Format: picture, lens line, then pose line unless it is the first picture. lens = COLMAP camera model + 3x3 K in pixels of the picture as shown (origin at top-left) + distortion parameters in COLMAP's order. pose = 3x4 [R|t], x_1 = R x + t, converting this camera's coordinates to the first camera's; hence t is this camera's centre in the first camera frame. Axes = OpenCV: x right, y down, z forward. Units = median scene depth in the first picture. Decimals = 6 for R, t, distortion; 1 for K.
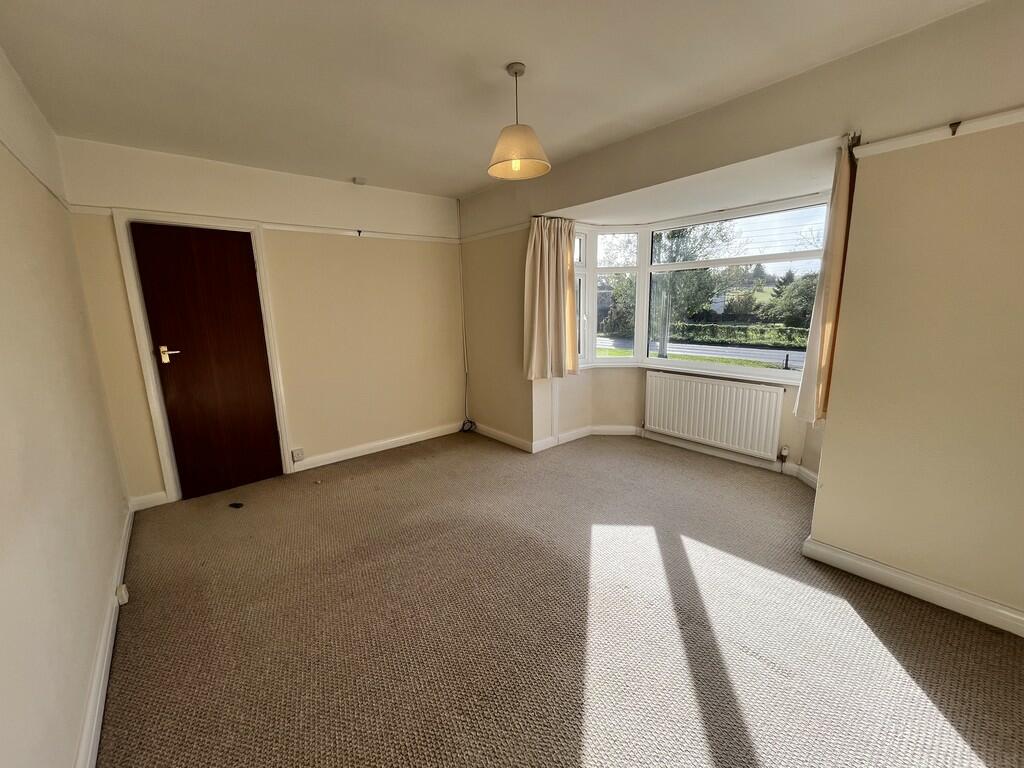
lens RADIAL K [[415.1, 0, 510.3], [0, 415.1, 383.4], [0, 0, 1]] dist [-0.002755, -0.000543]
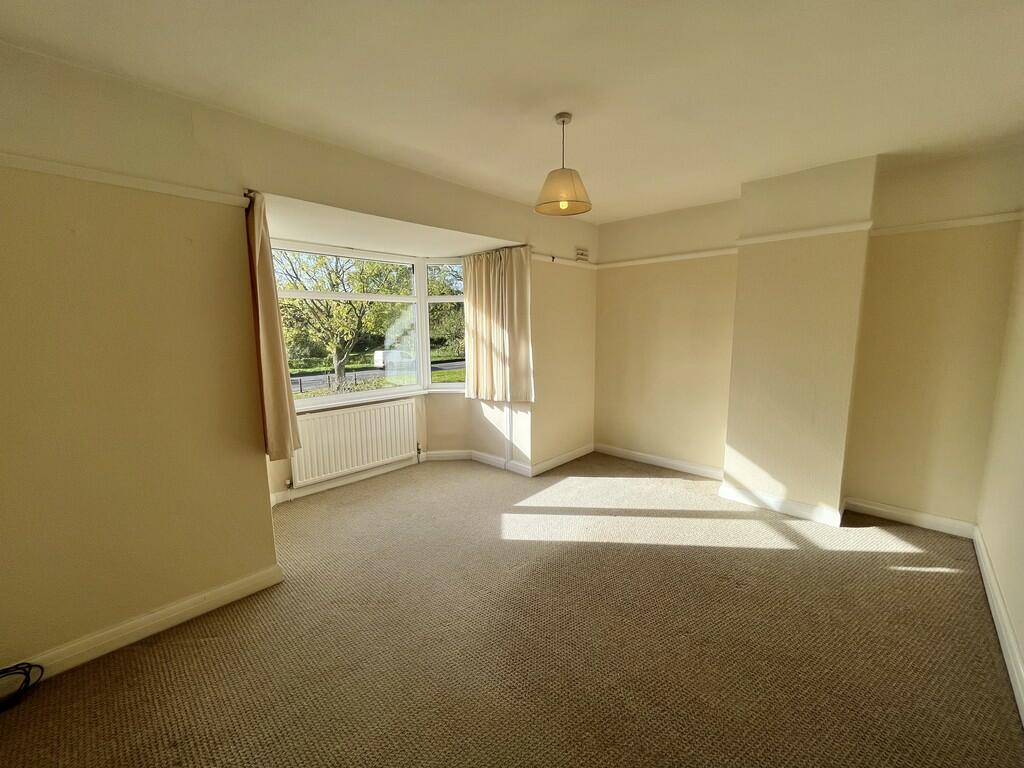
lens RADIAL K [[415.1, 0, 510.9], [0, 415.1, 384.7], [0, 0, 1]] dist [-0.002755, -0.000543]
pose [[-0.125248, -0.113544, 0.985607, -0.636343], [0.195921, 0.971036, 0.136763, -0.143867], [-0.972588, 0.210230, -0.099374, 0.795099]]
